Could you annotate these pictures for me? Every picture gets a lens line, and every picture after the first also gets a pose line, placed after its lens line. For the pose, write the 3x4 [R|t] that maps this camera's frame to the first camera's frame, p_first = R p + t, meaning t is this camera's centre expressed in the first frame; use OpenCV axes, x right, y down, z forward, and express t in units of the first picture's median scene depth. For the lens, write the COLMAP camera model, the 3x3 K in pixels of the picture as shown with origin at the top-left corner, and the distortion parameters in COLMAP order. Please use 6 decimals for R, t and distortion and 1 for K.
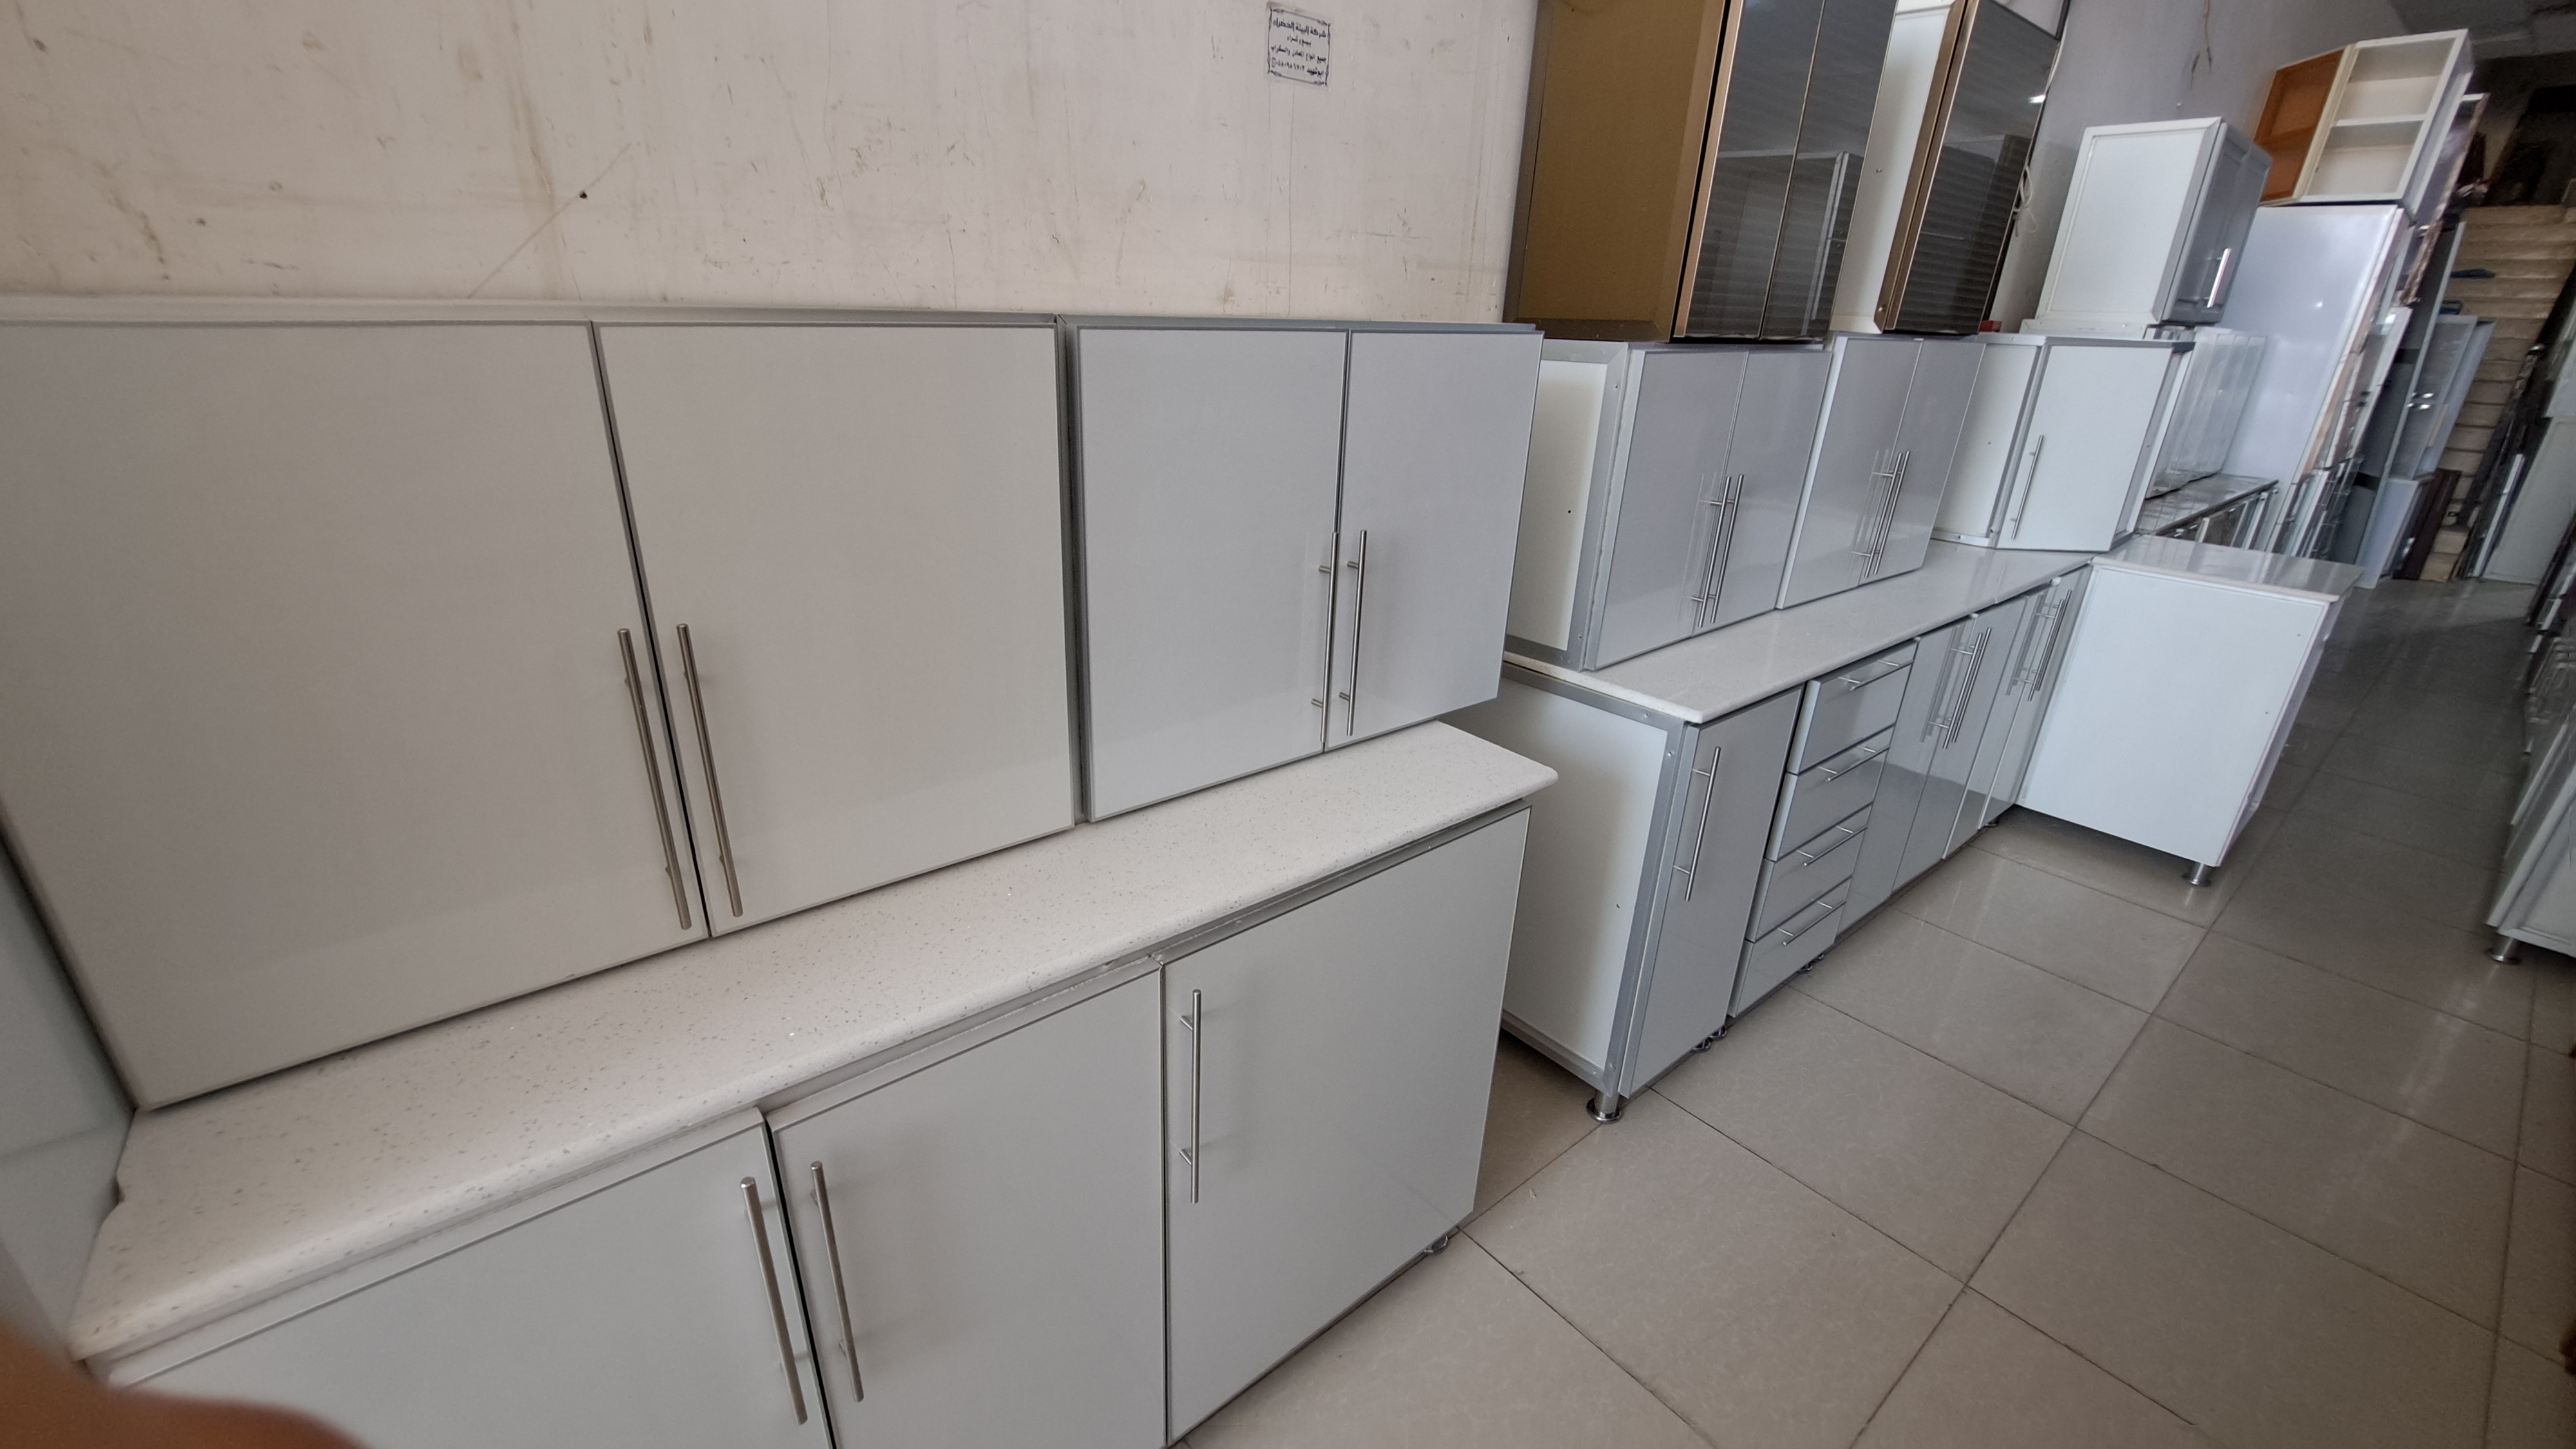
lens RADIAL K [[1027.8, 0, 1286.9], [0, 1027.8, 725.0], [0, 0, 1]] dist [-0.001242, -0.000146]
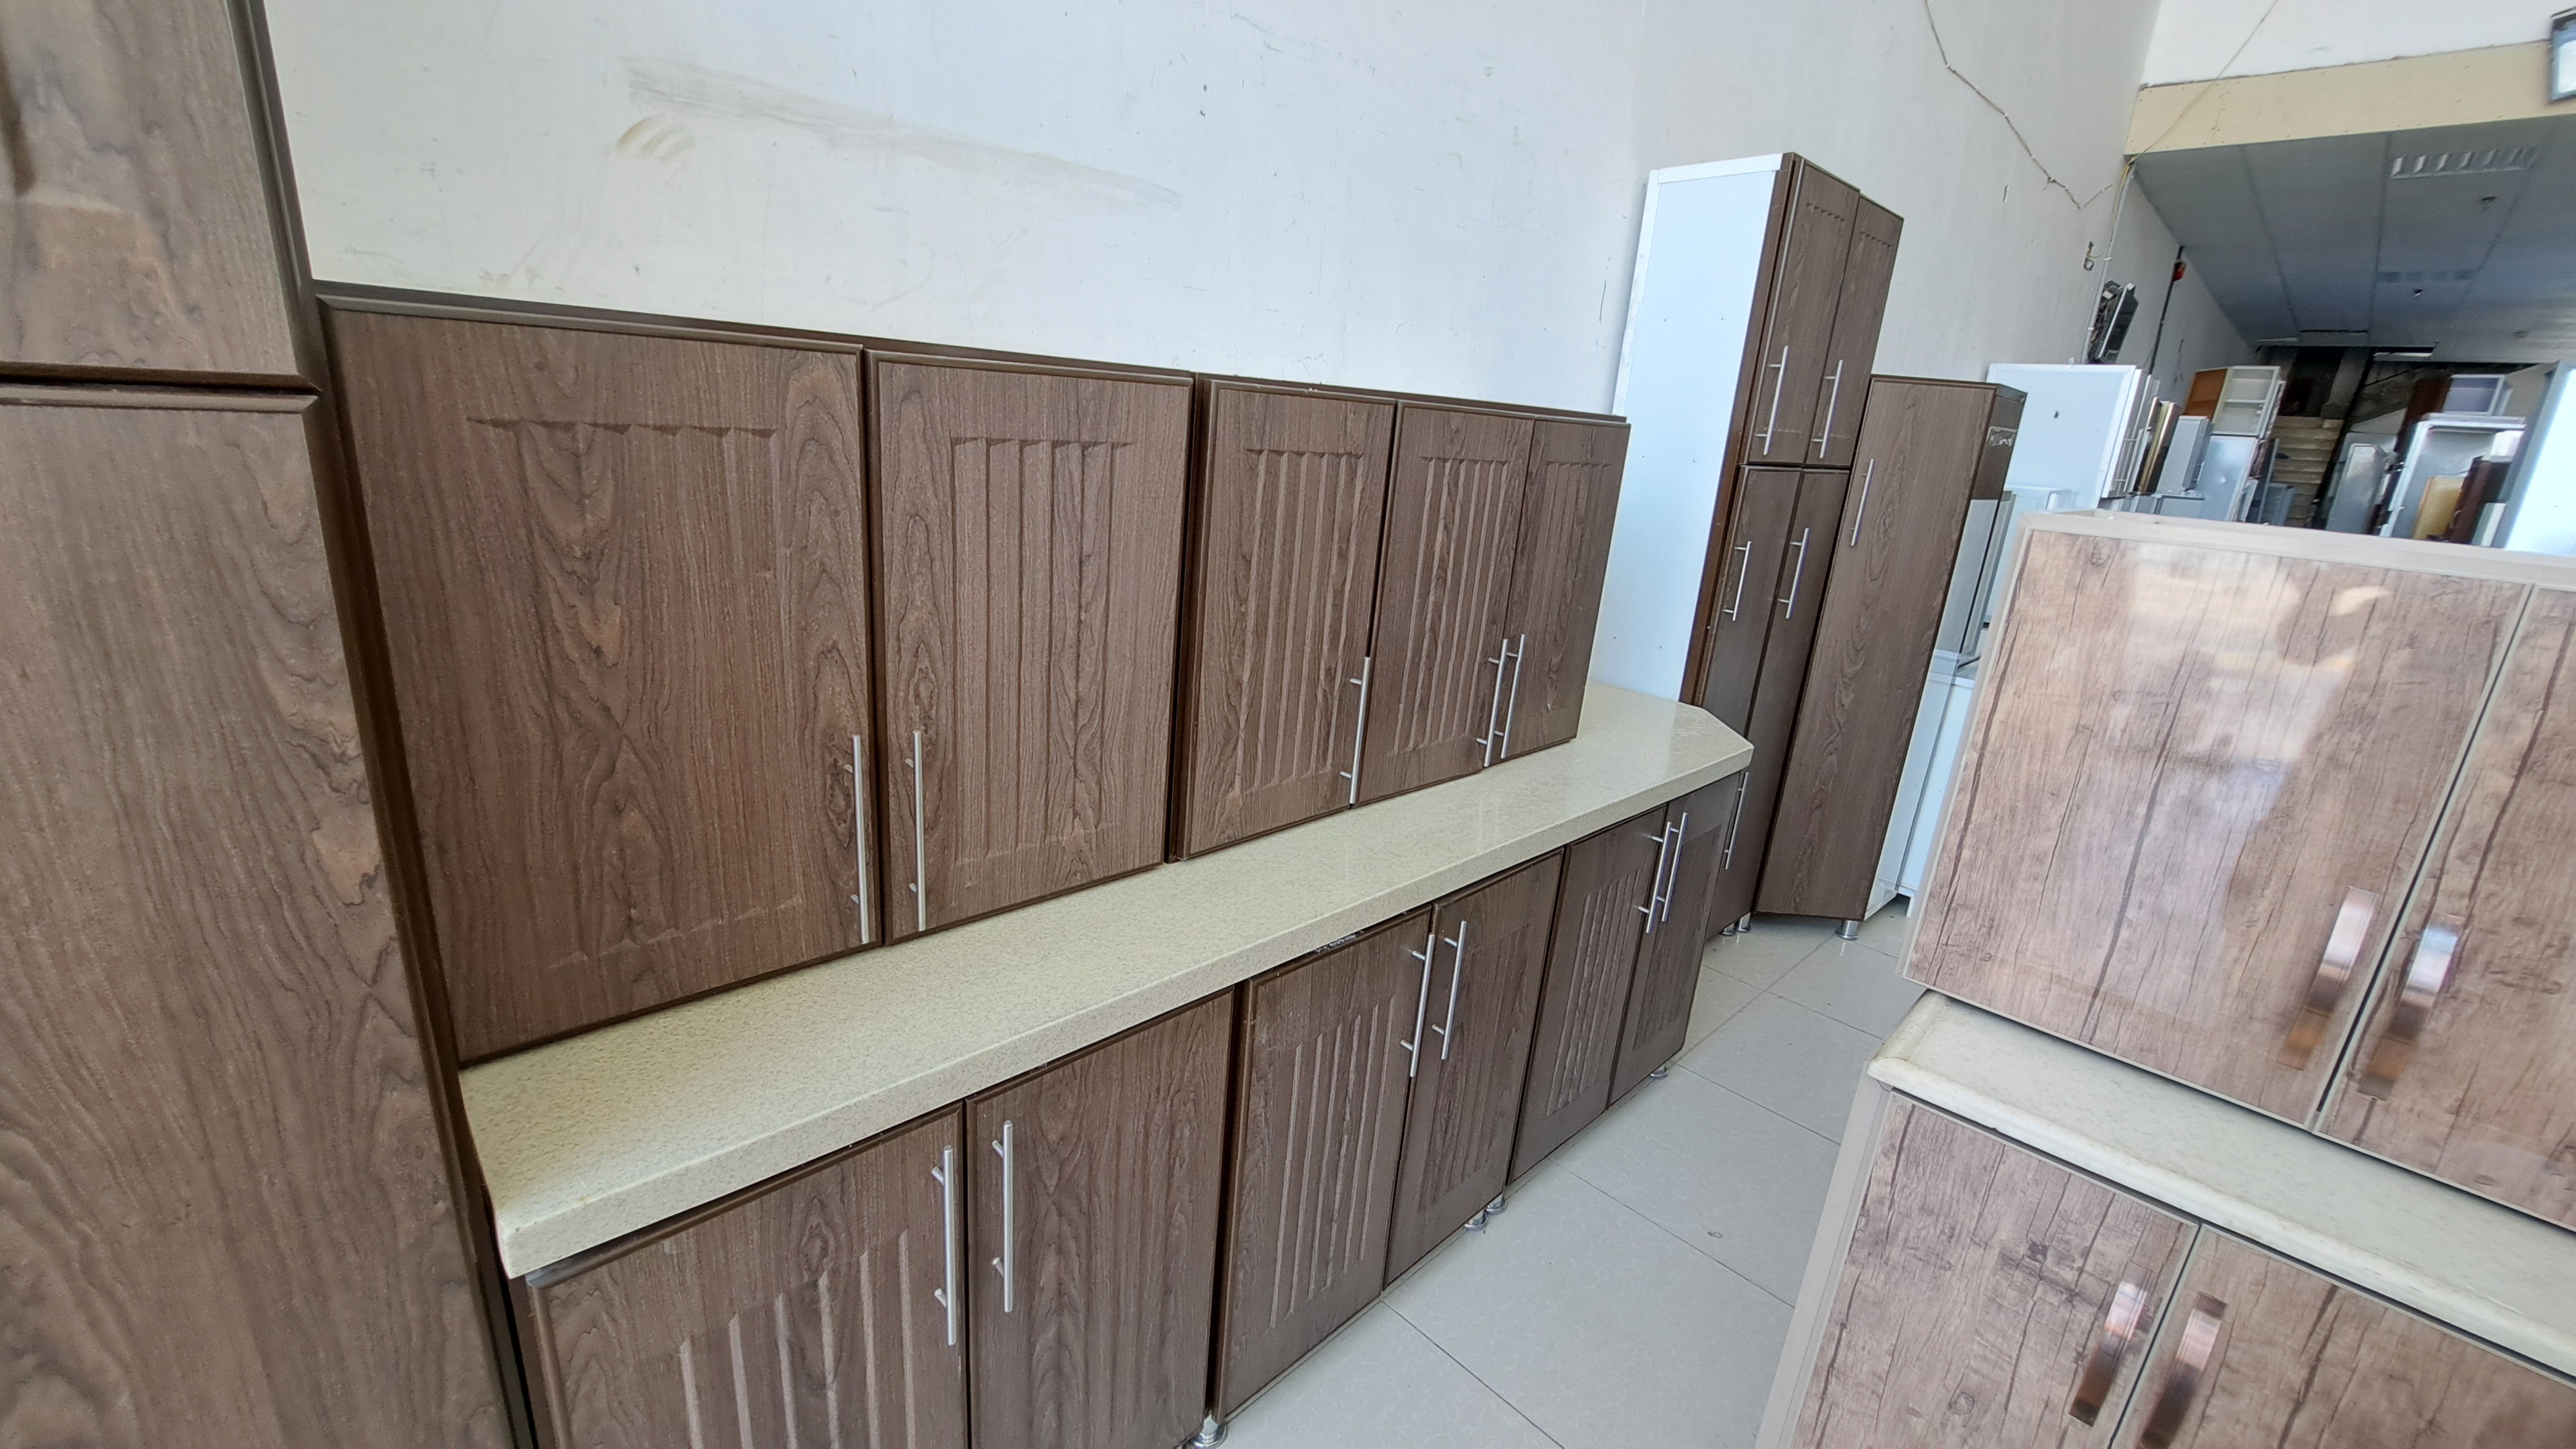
lens RADIAL K [[1027.8, 0, 1295.2], [0, 1027.8, 721.8], [0, 0, 1]] dist [-0.001242, -0.000146]
pose [[0.995552, 0.019520, 0.092167, -0.629259], [-0.011136, 0.995824, -0.090613, 0.174835], [-0.093551, 0.089184, 0.991612, -0.507589]]
